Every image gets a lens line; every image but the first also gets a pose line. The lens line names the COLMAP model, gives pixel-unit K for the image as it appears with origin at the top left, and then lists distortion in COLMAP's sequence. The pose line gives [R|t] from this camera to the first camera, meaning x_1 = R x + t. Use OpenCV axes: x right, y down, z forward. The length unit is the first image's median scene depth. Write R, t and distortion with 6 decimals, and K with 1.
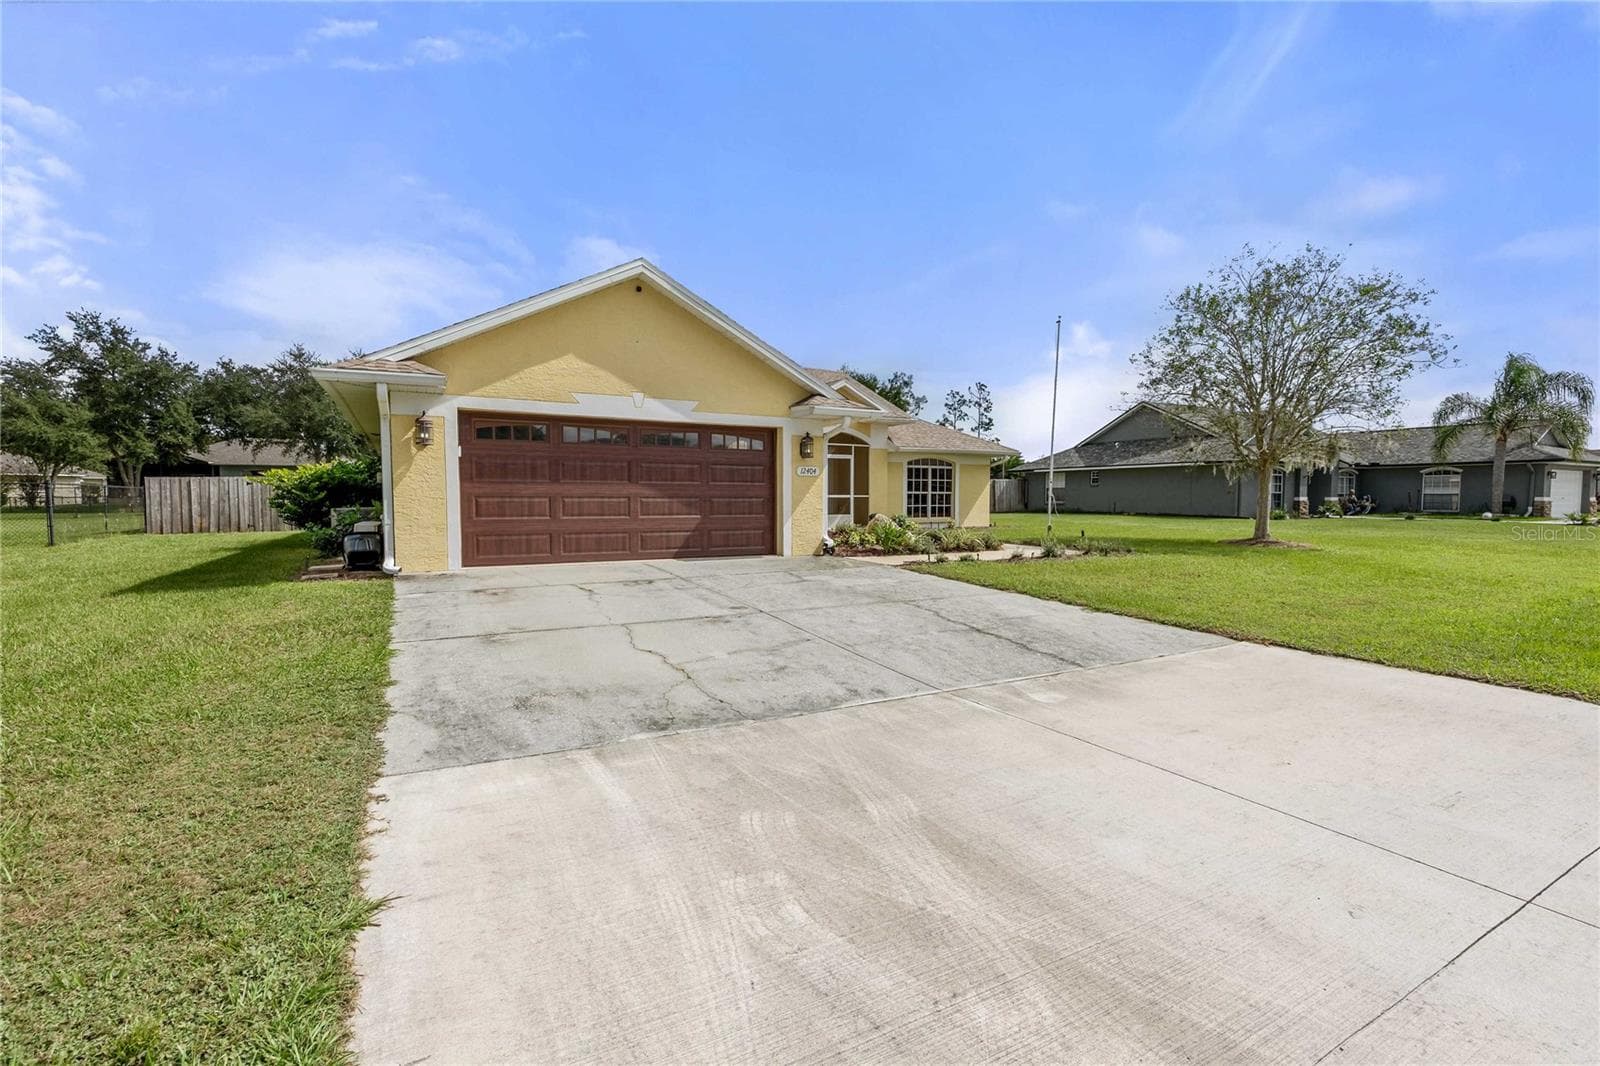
lens RADIAL K [[708.4, 0, 800.0], [0, 708.4, 533.0], [0, 0, 1]] dist [-0.004174, -0.000440]
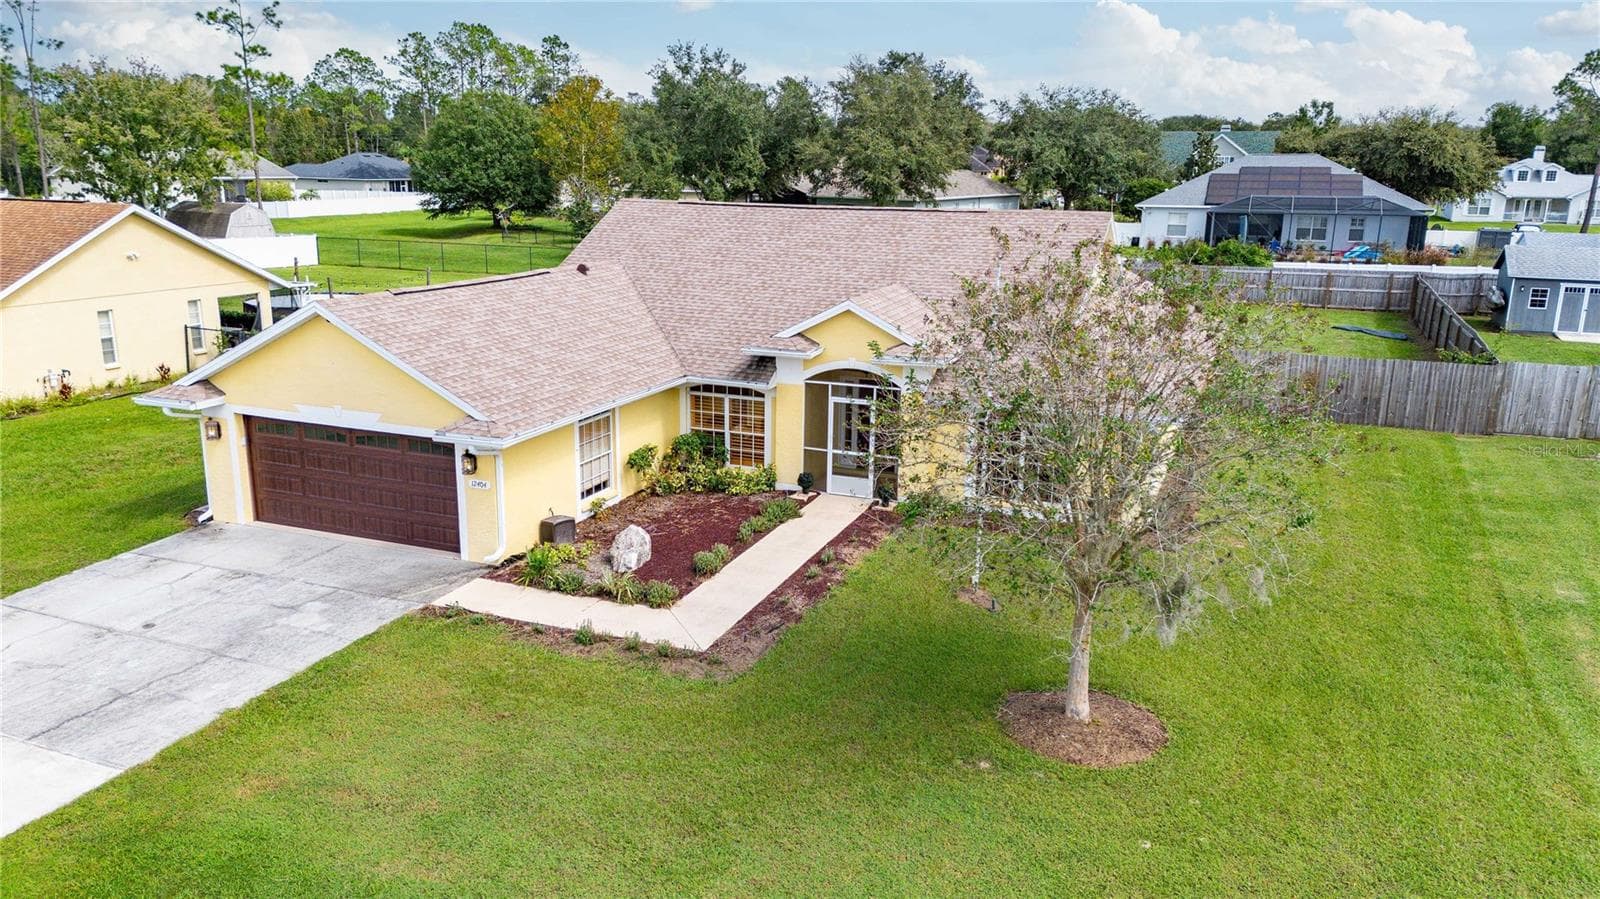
lens RADIAL K [[1179.9, 0, 793.9], [0, 1179.9, 443.0], [0, 0, 1]] dist [0.093117, -0.080748]
pose [[0.628869, 0.190491, -0.753815, 0.937794], [-0.051220, 0.977567, 0.204304, -0.309034], [0.775822, -0.089870, 0.624518, 0.179180]]
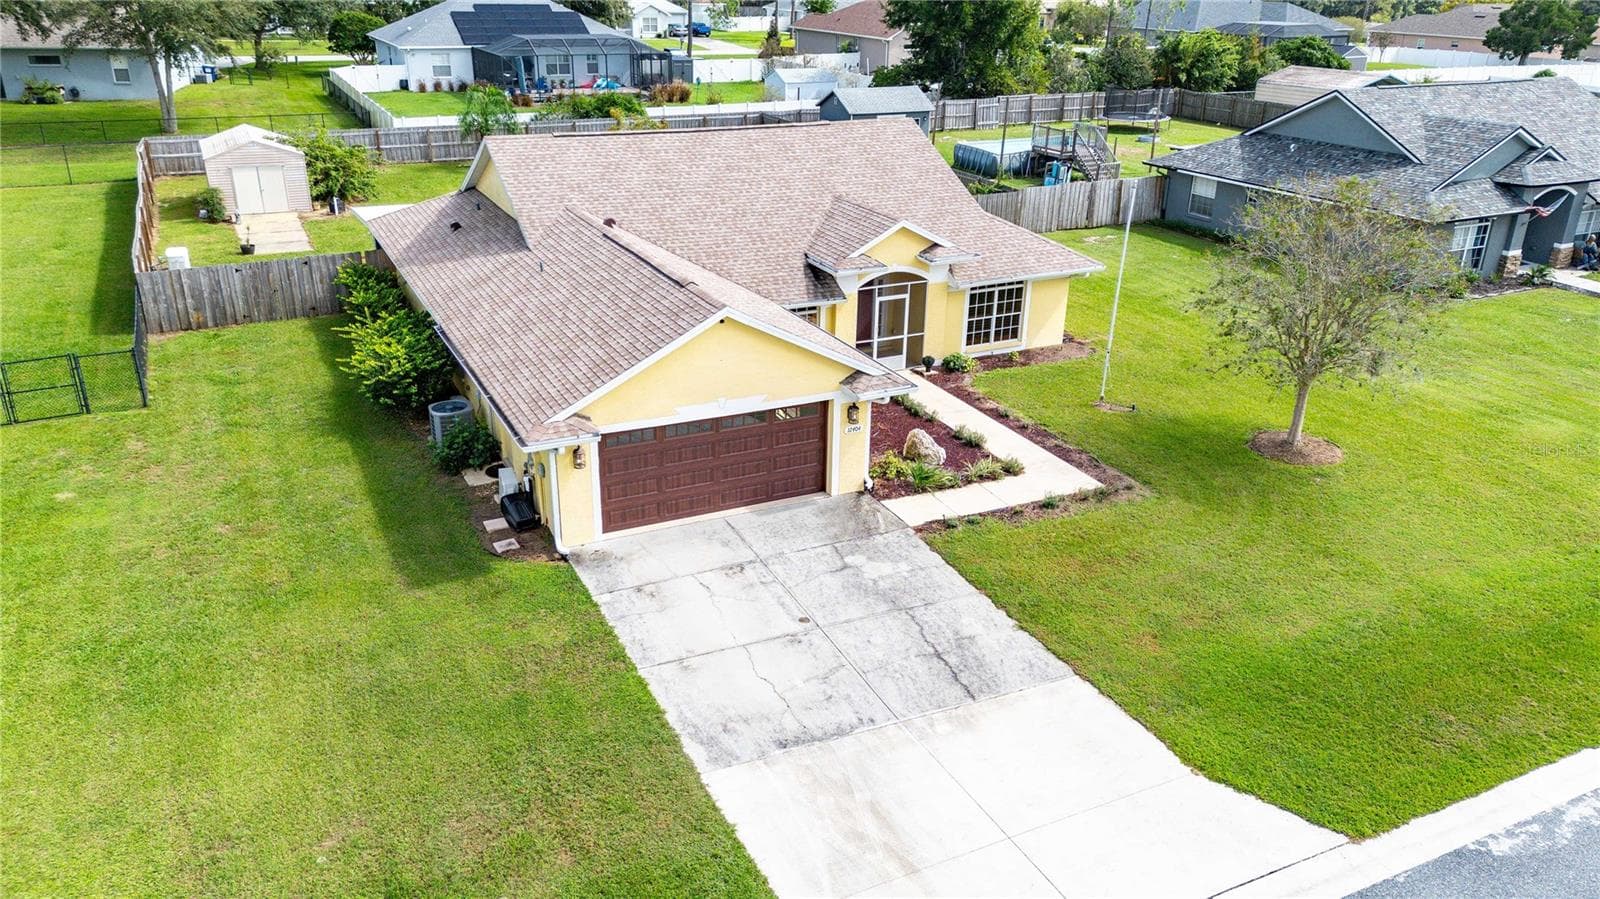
lens RADIAL K [[1179.9, 0, 793.9], [0, 1179.9, 443.0], [0, 0, 1]] dist [0.093117, -0.080748]
pose [[0.998427, 0.032641, -0.045580, 0.001053], [-0.015695, 0.943260, 0.331684, -0.438239], [0.053821, -0.330447, 0.942289, -0.541707]]
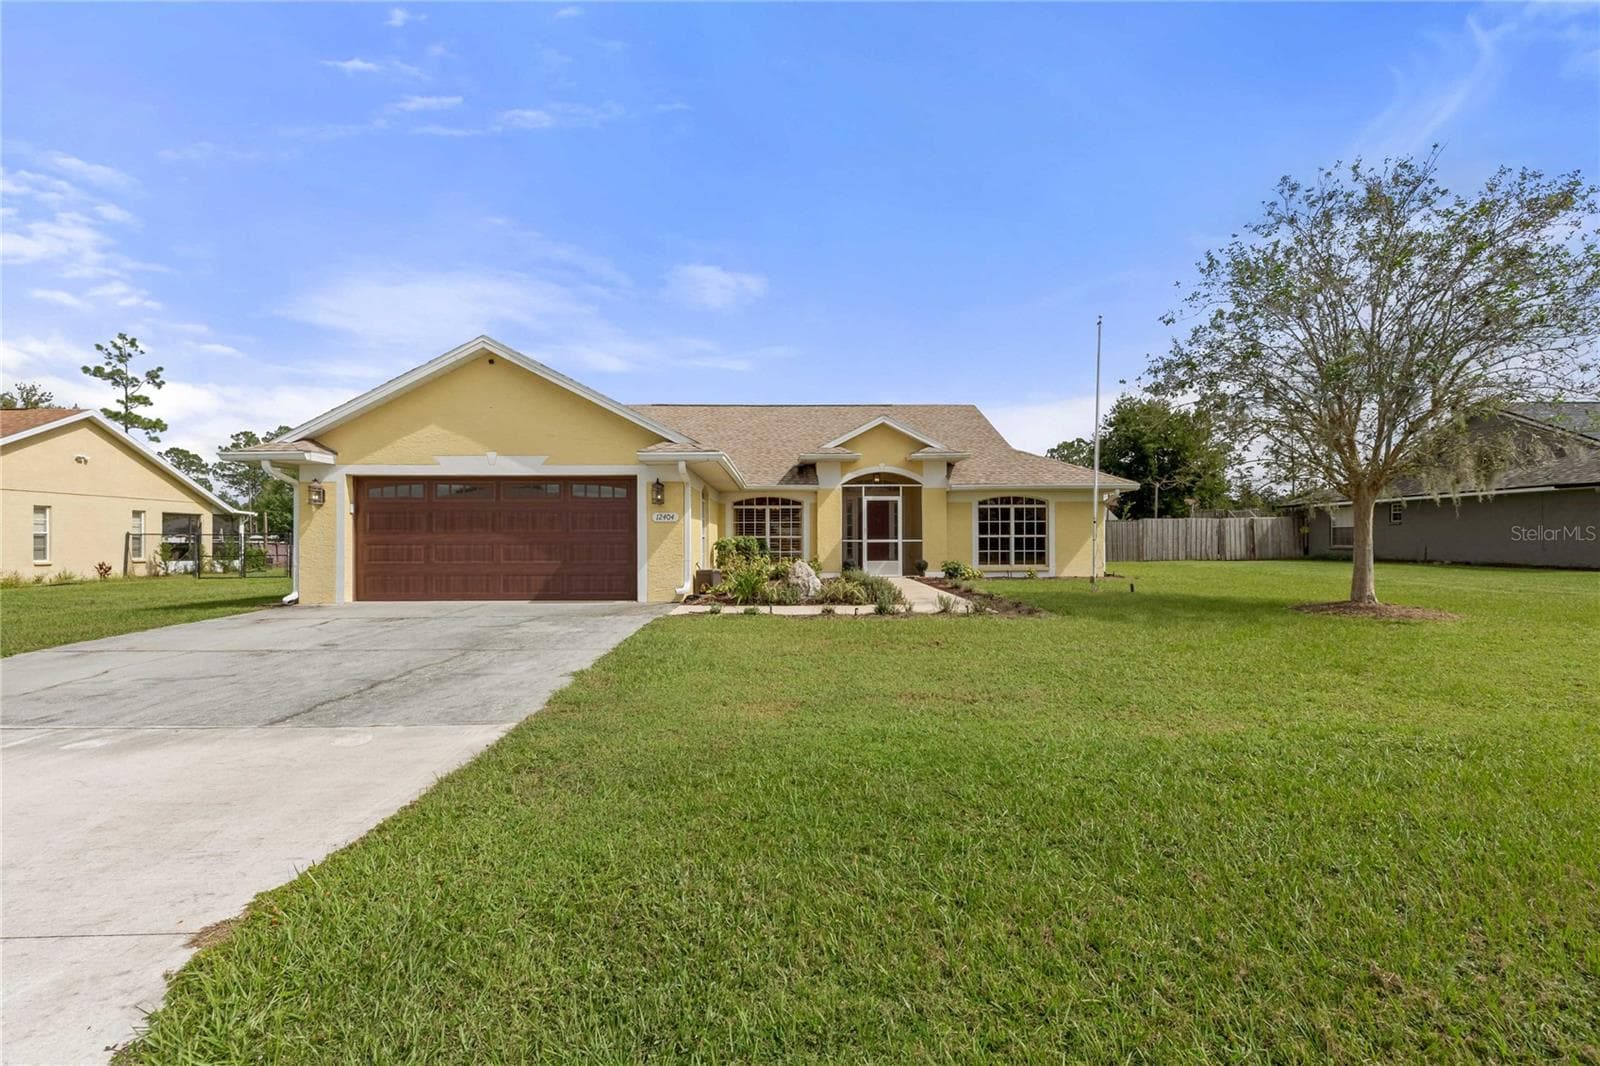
lens RADIAL K [[708.4, 0, 800.0], [0, 708.4, 533.0], [0, 0, 1]] dist [-0.004174, -0.000440]
pose [[0.884304, -0.010046, -0.466803, 0.388008], [-0.018725, 0.998201, -0.056954, -0.007174], [0.466535, 0.059105, 0.882526, 0.127154]]
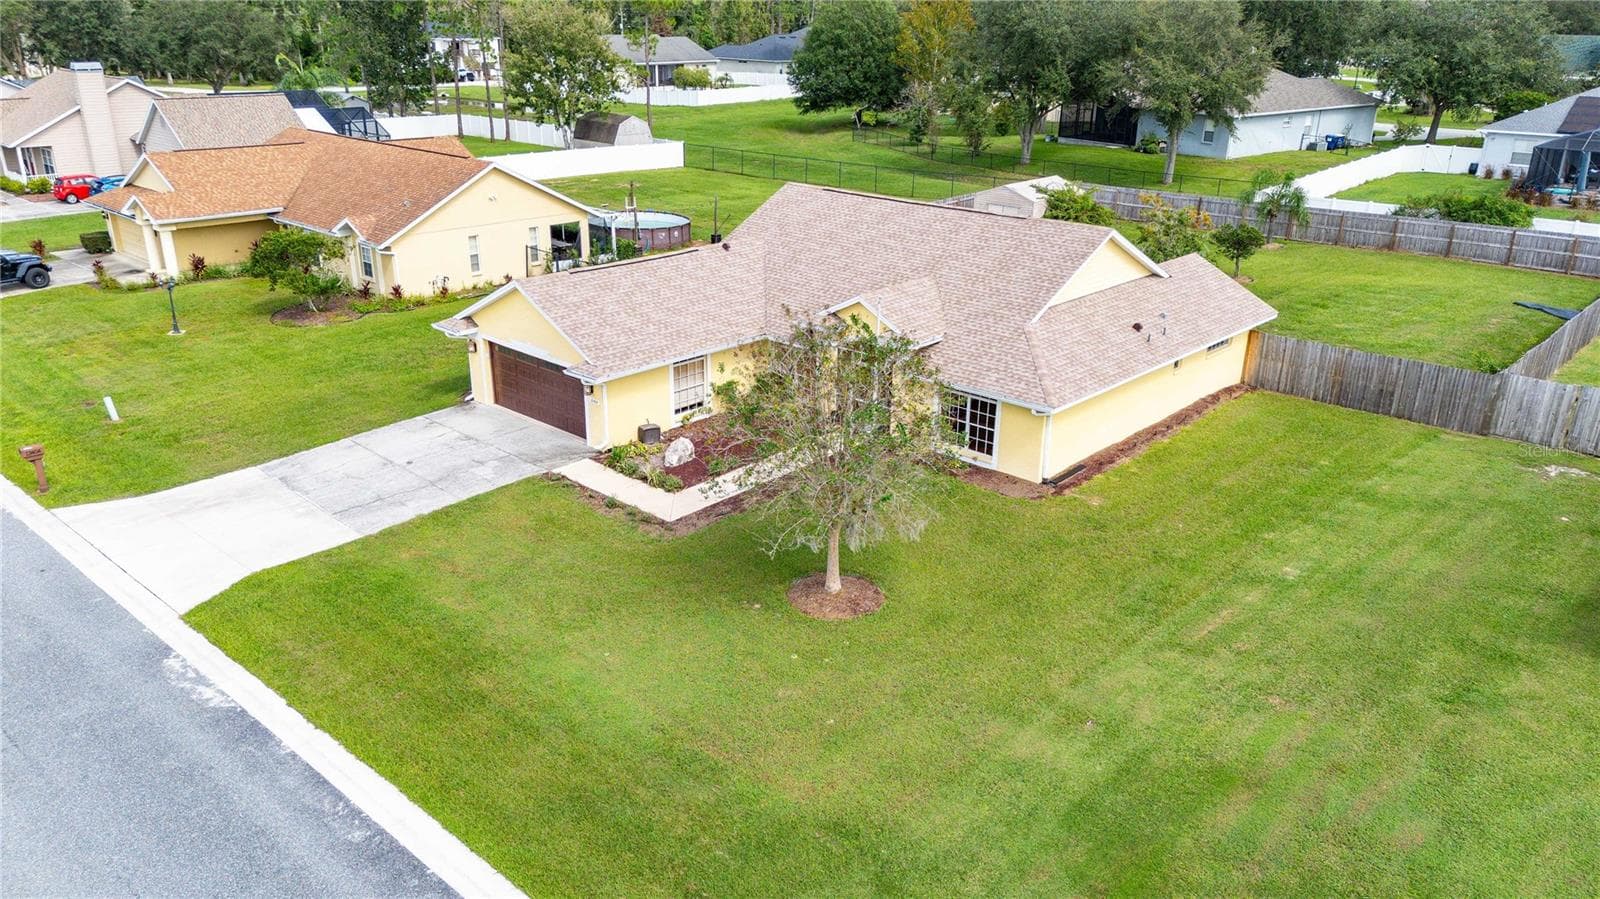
lens RADIAL K [[1179.9, 0, 793.9], [0, 1179.9, 443.0], [0, 0, 1]] dist [0.093117, -0.080748]
pose [[0.310452, 0.336441, -0.889059, 1.581140], [-0.057768, 0.940221, 0.335630, -0.568361], [0.948832, -0.052837, 0.311329, 0.351393]]
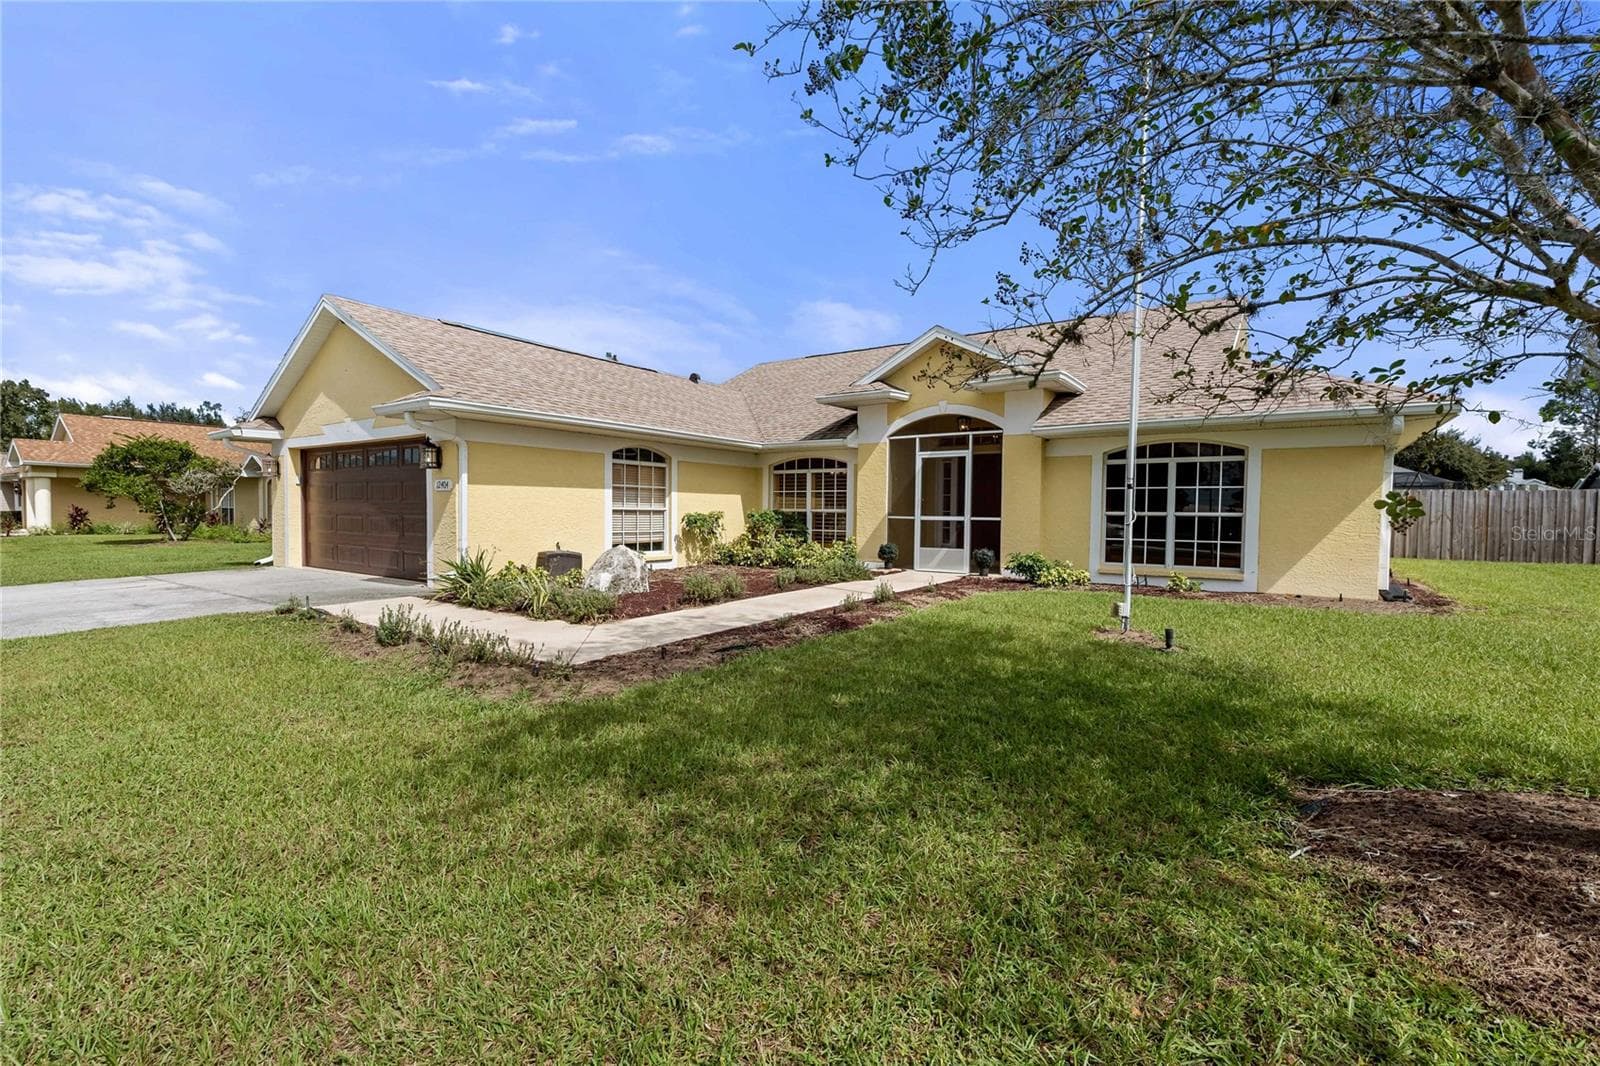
lens RADIAL K [[708.4, 0, 800.0], [0, 708.4, 533.0], [0, 0, 1]] dist [-0.004174, -0.000440]
pose [[0.436476, 0.031427, -0.899167, 0.549534], [-0.055666, 0.998418, 0.007874, -0.036649], [0.897992, 0.046616, 0.437535, 0.612633]]
